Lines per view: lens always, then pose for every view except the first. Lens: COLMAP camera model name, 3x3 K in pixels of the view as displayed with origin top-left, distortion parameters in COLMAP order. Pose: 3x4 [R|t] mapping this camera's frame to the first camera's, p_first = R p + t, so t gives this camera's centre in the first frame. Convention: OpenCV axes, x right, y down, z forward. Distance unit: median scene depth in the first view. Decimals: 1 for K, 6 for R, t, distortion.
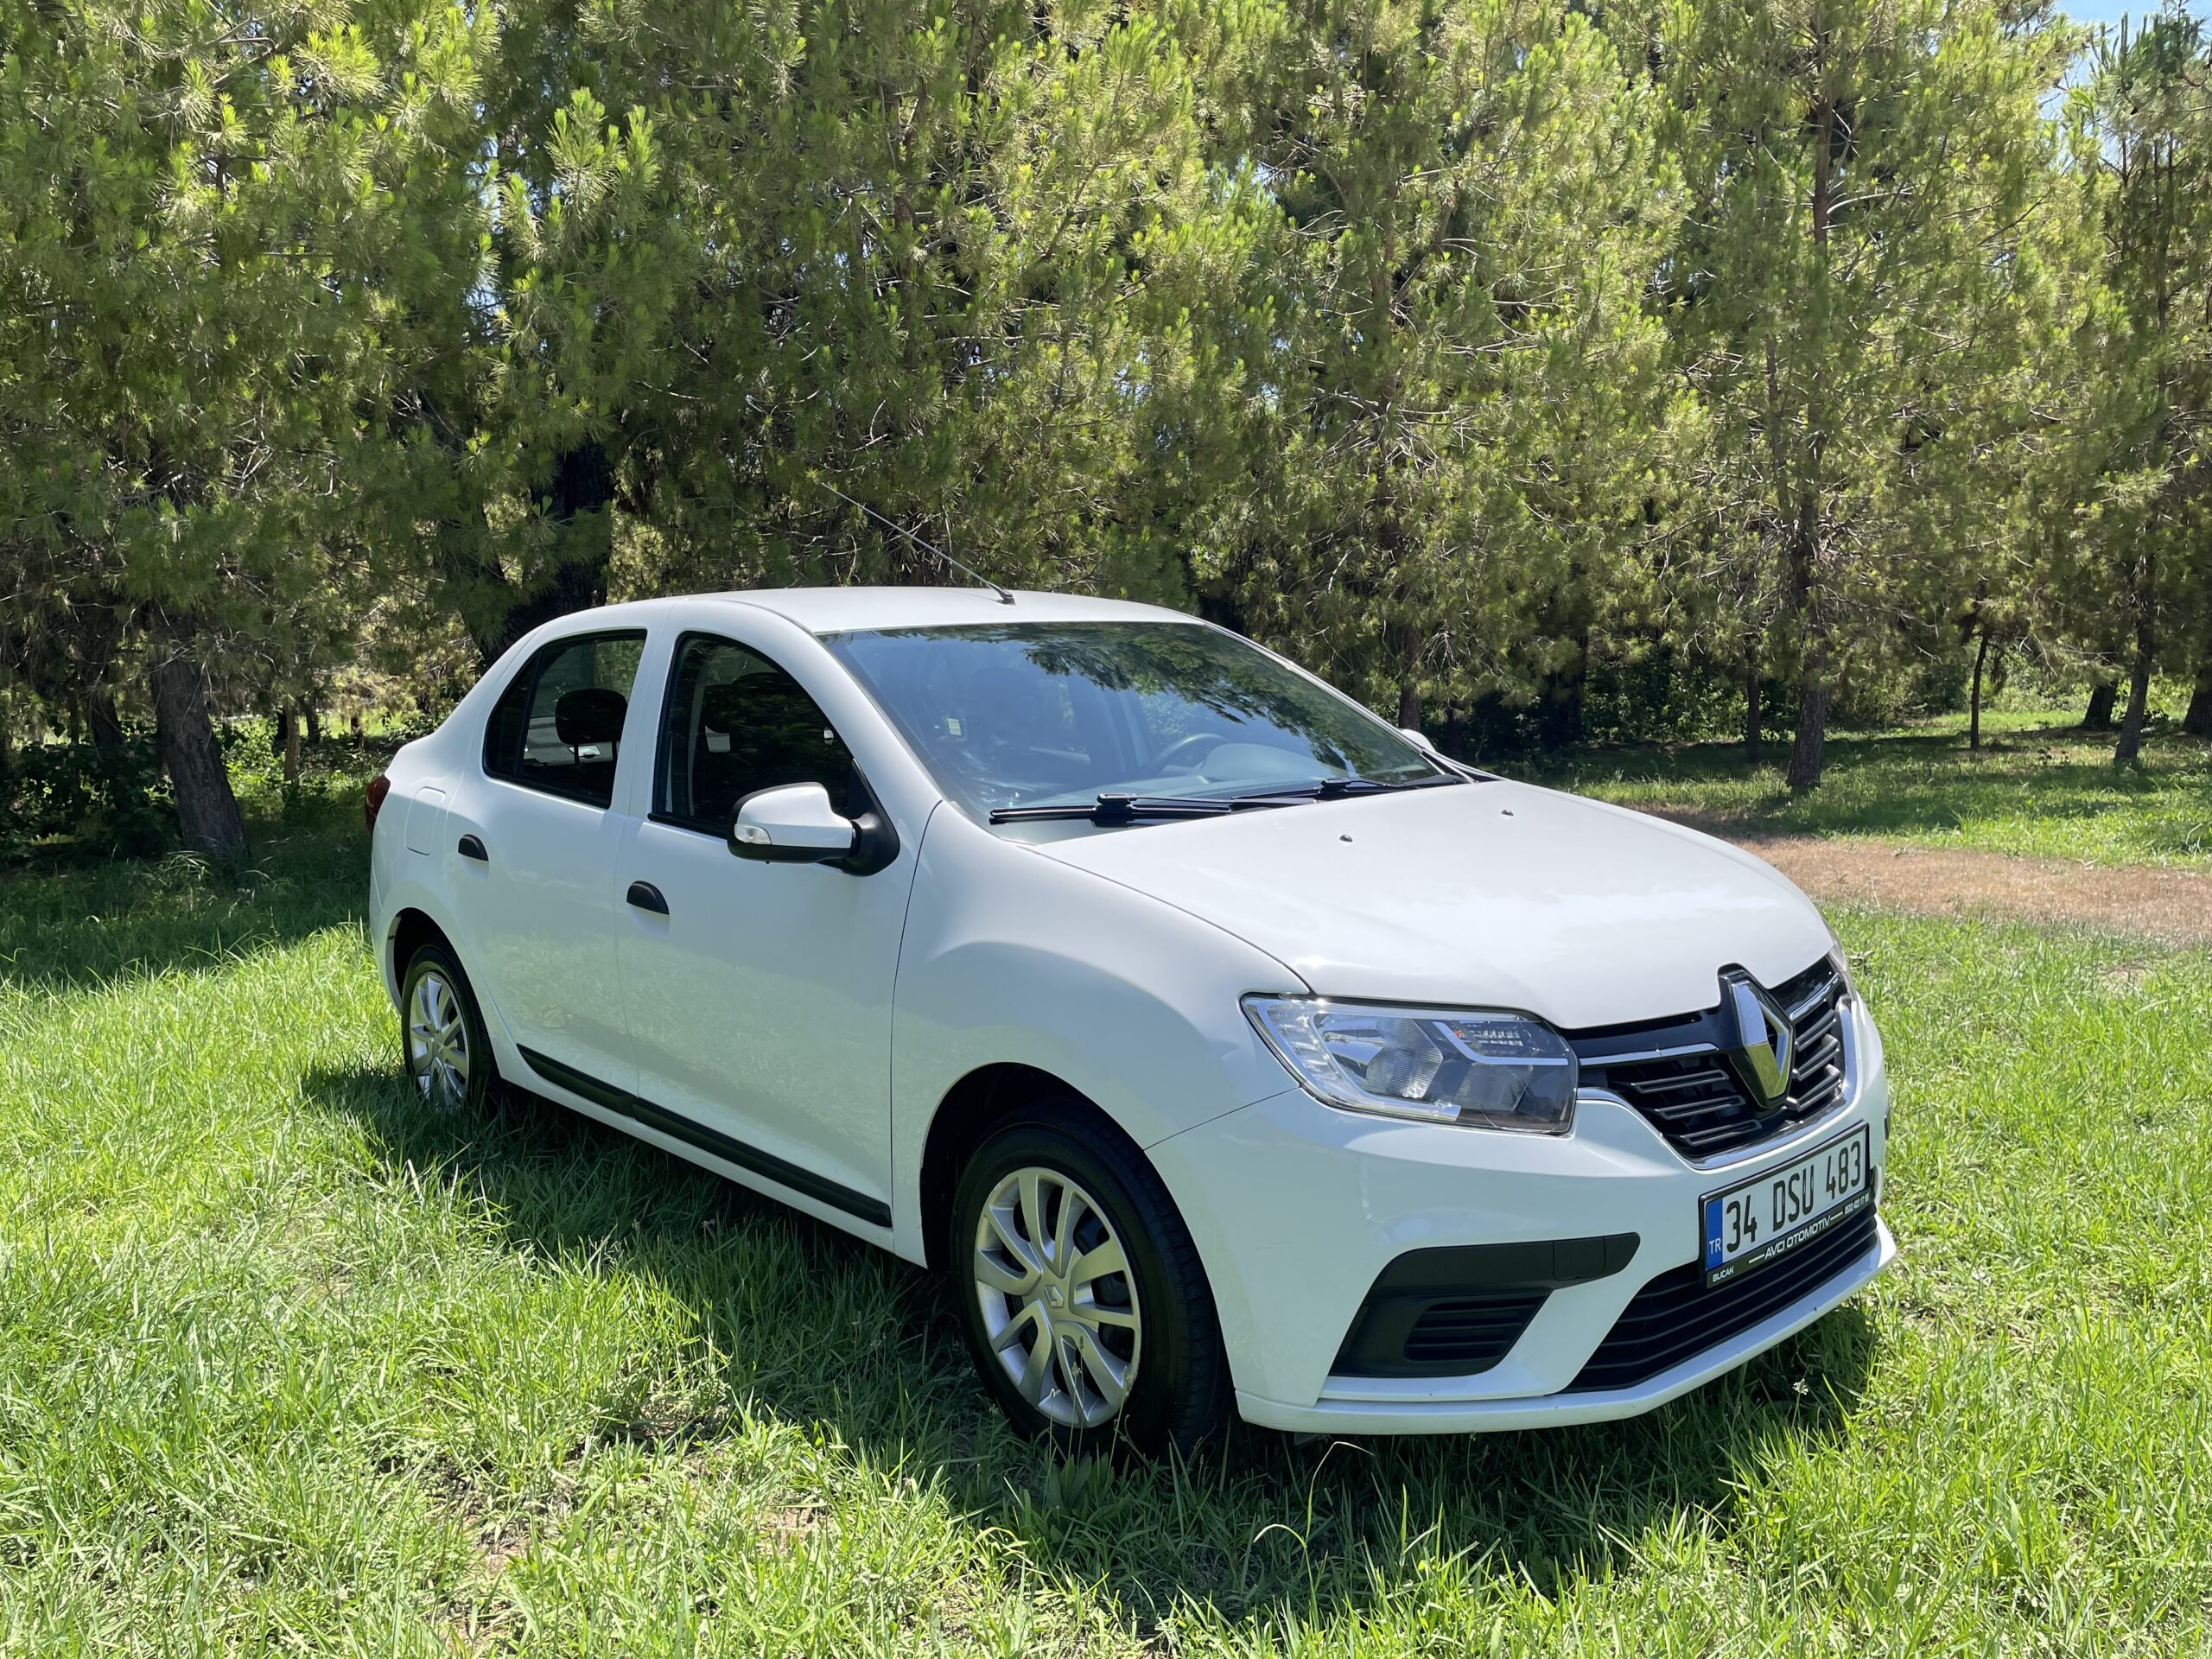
lens RADIAL K [[1667.0, 0, 1106.0], [0, 1667.0, 829.5], [0, 0, 1]] dist [0.071607, -0.099733]
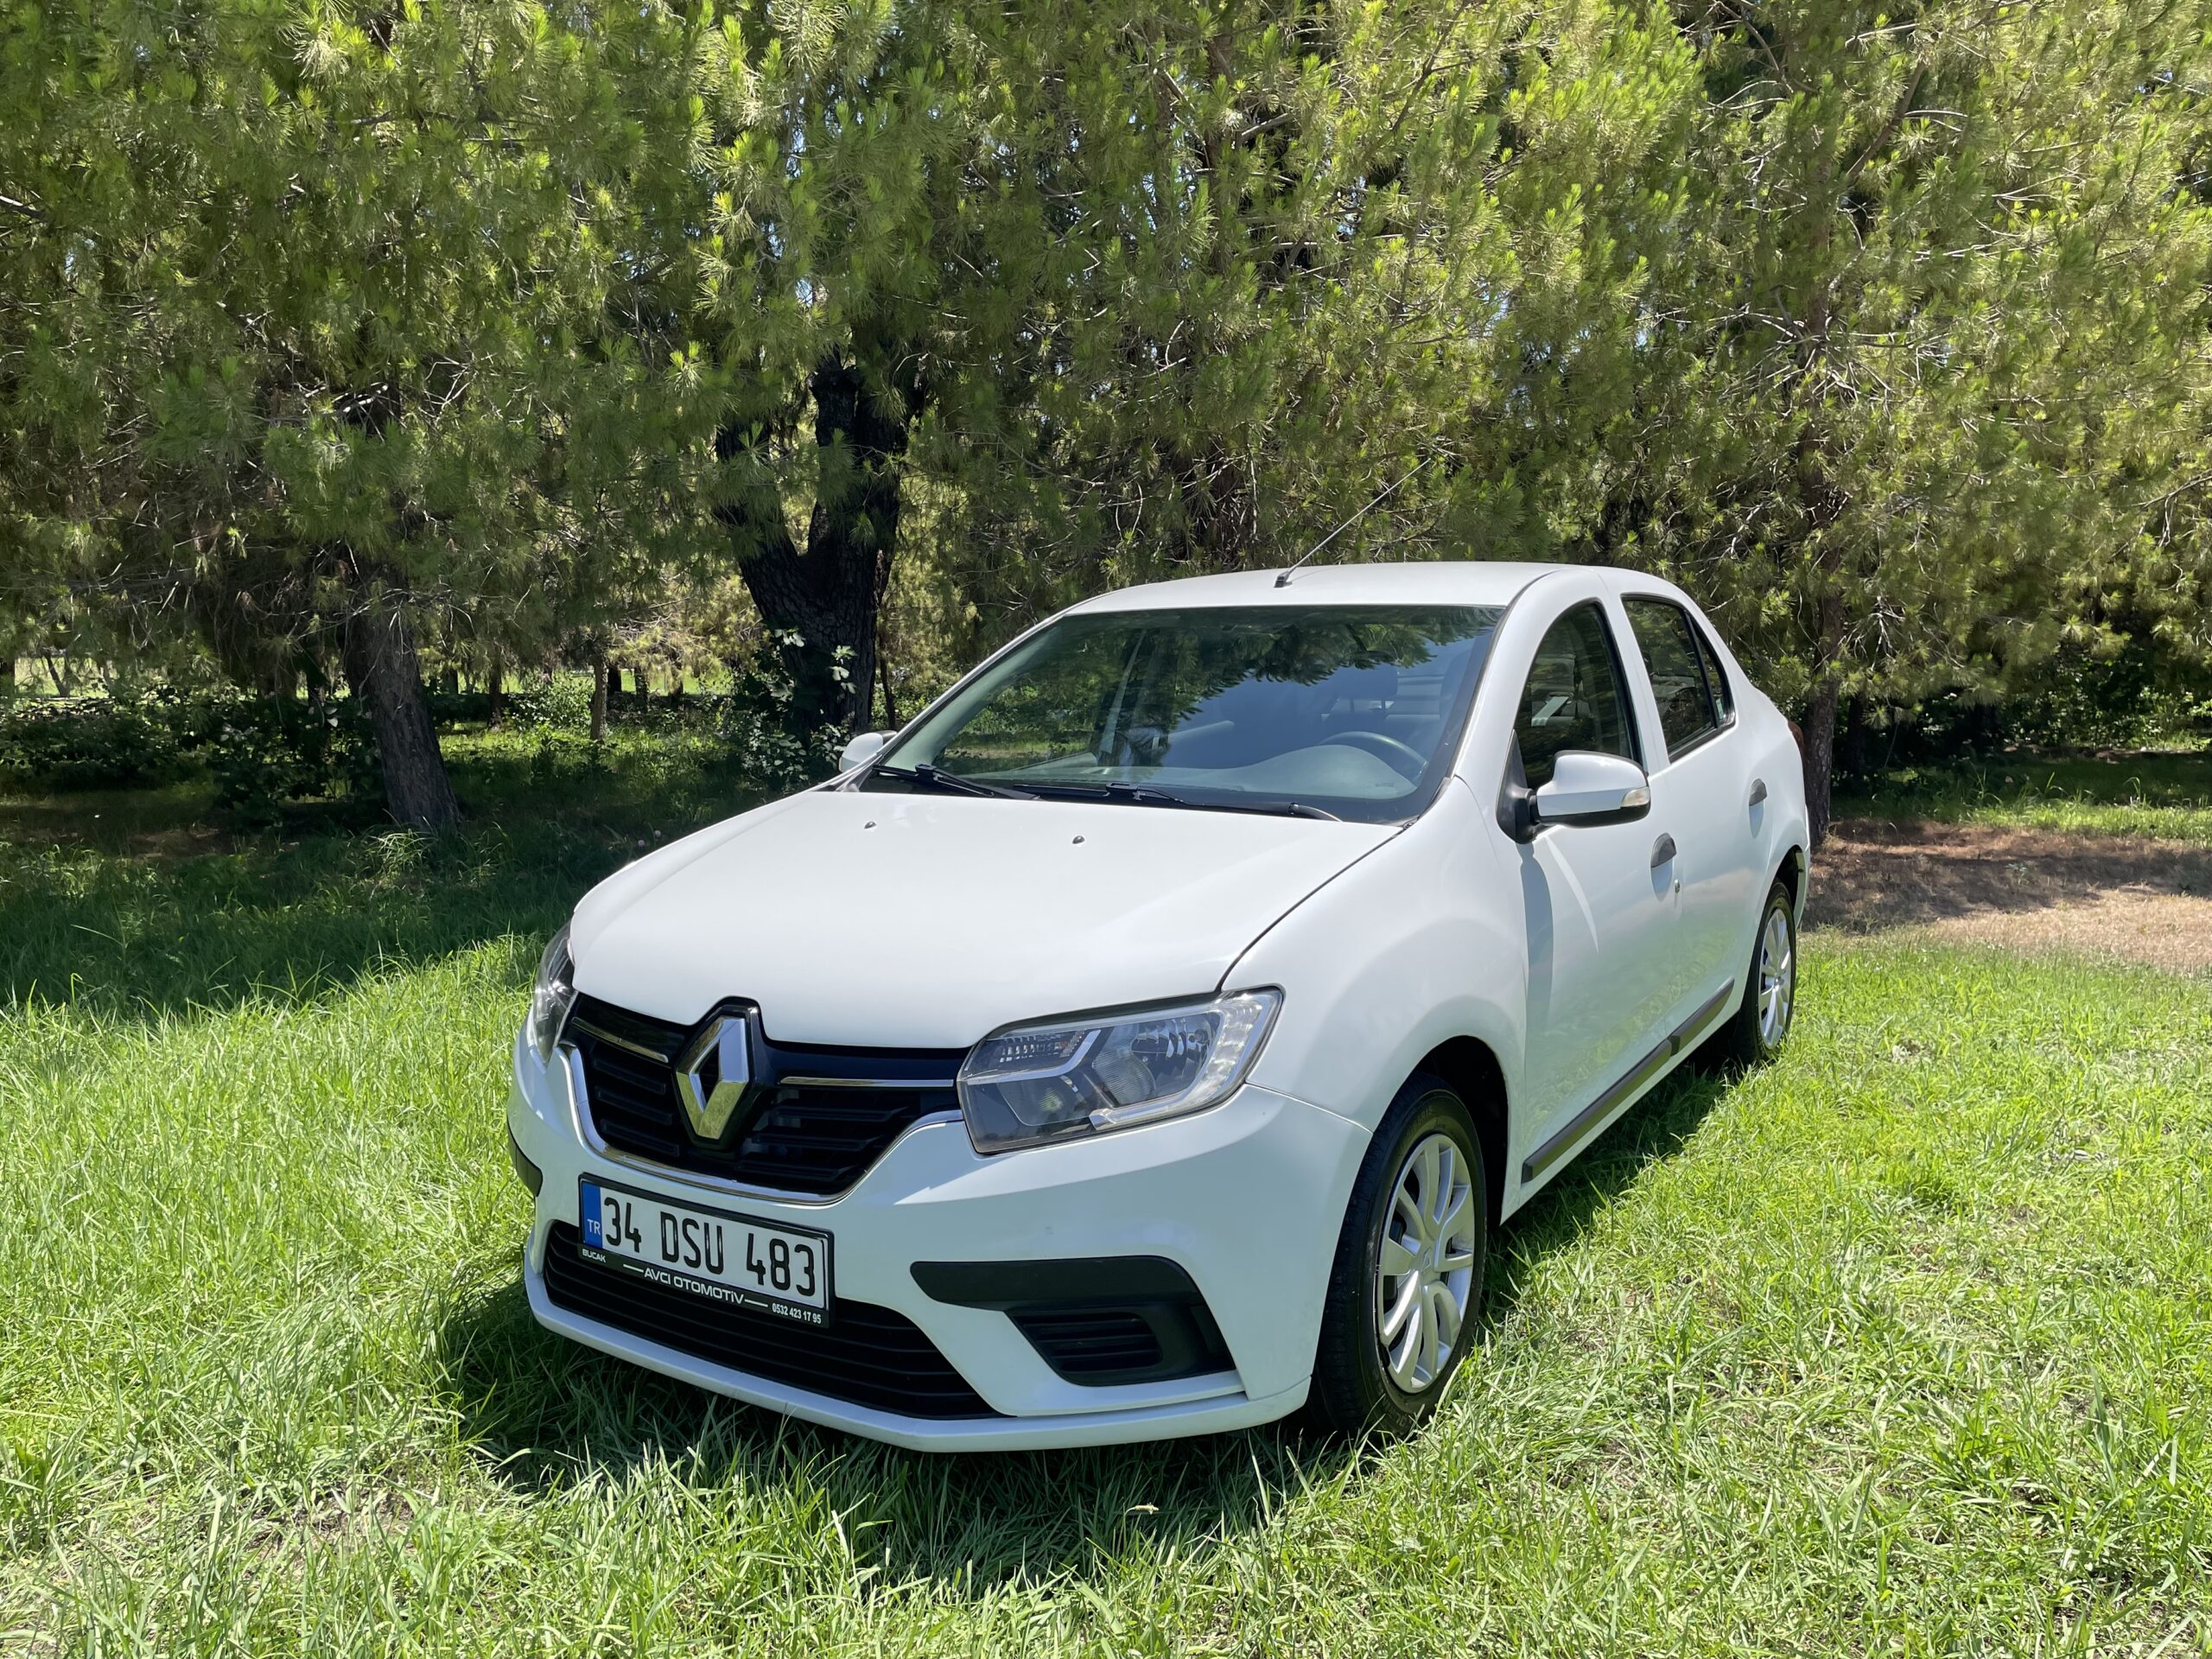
lens RADIAL K [[1686.7, 0, 1142.4], [0, 1686.7, 824.3], [0, 0, 1]] dist [0.081312, -0.105386]
pose [[0.986078, 0.047269, -0.159420, -0.009925], [-0.043876, 0.998731, 0.024741, -0.030946], [0.160387, -0.017401, 0.986901, 0.200487]]
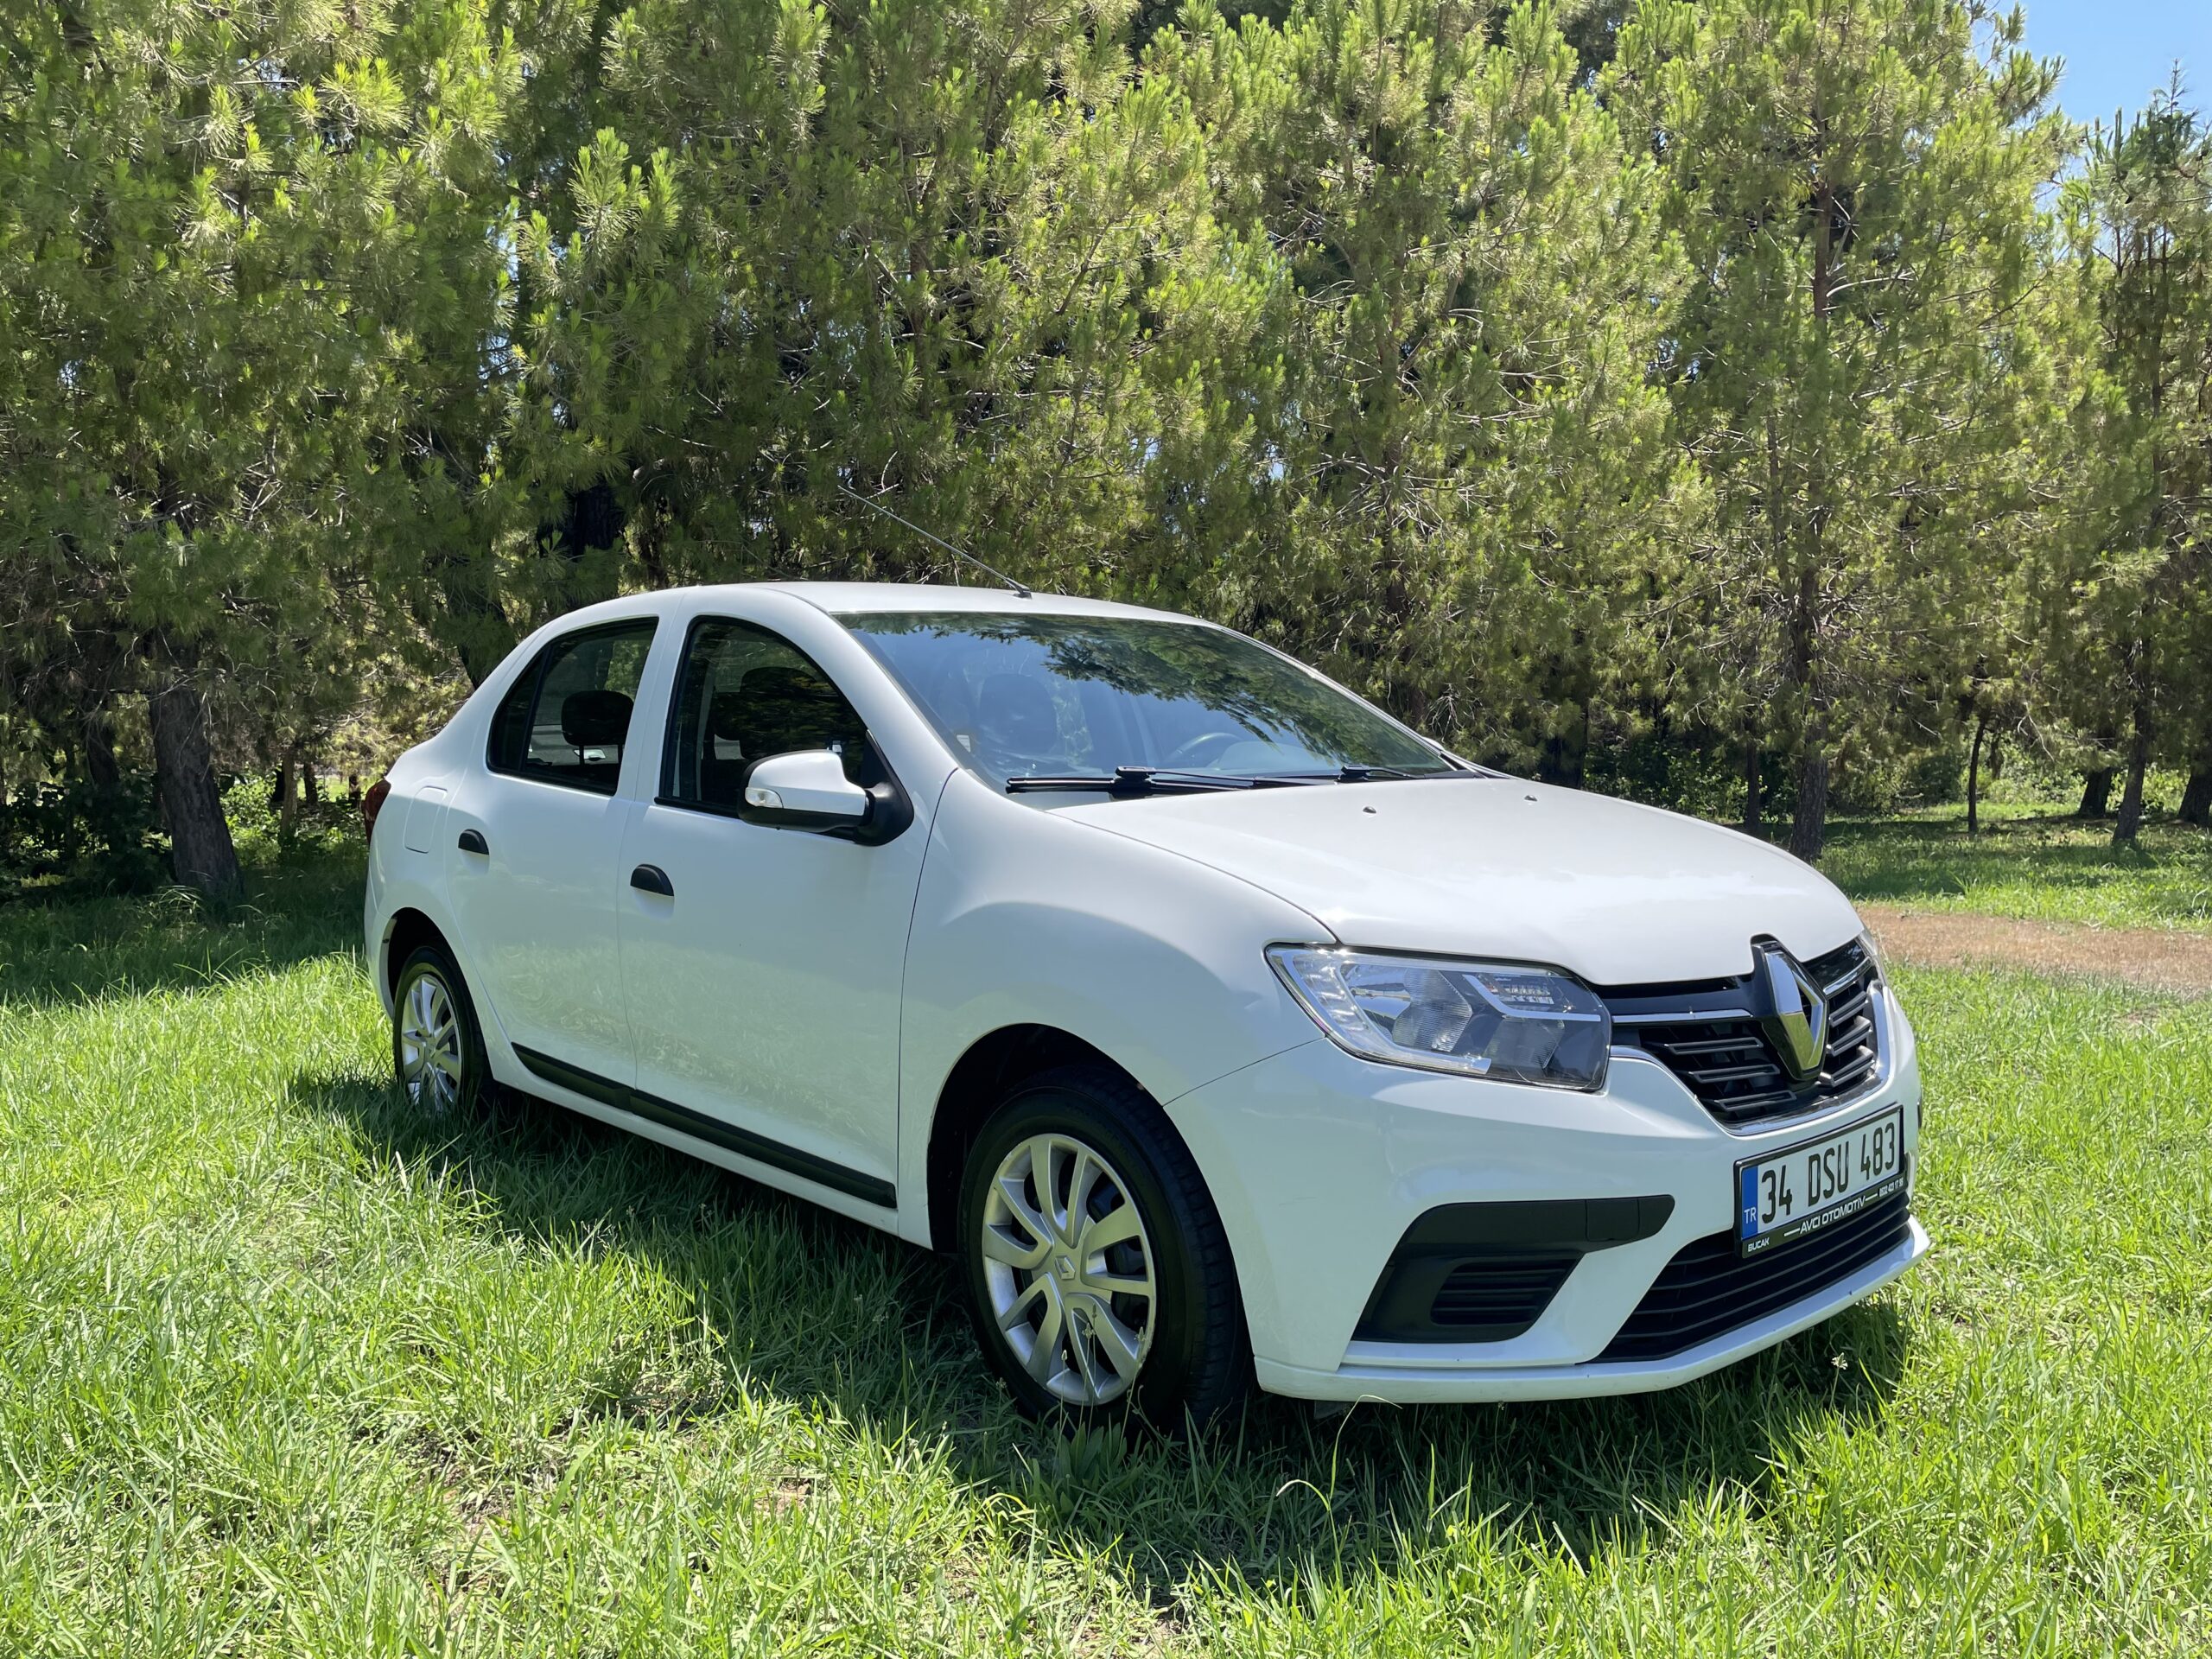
lens RADIAL K [[1665.8, 0, 1119.6], [0, 1665.8, 833.1], [0, 0, 1]] dist [0.074097, -0.102872]
pose [[0.999808, 0.017438, 0.008908, -0.003751], [-0.016998, 0.998738, -0.047259, 0.021752], [-0.009721, 0.047098, 0.998843, 0.006998]]
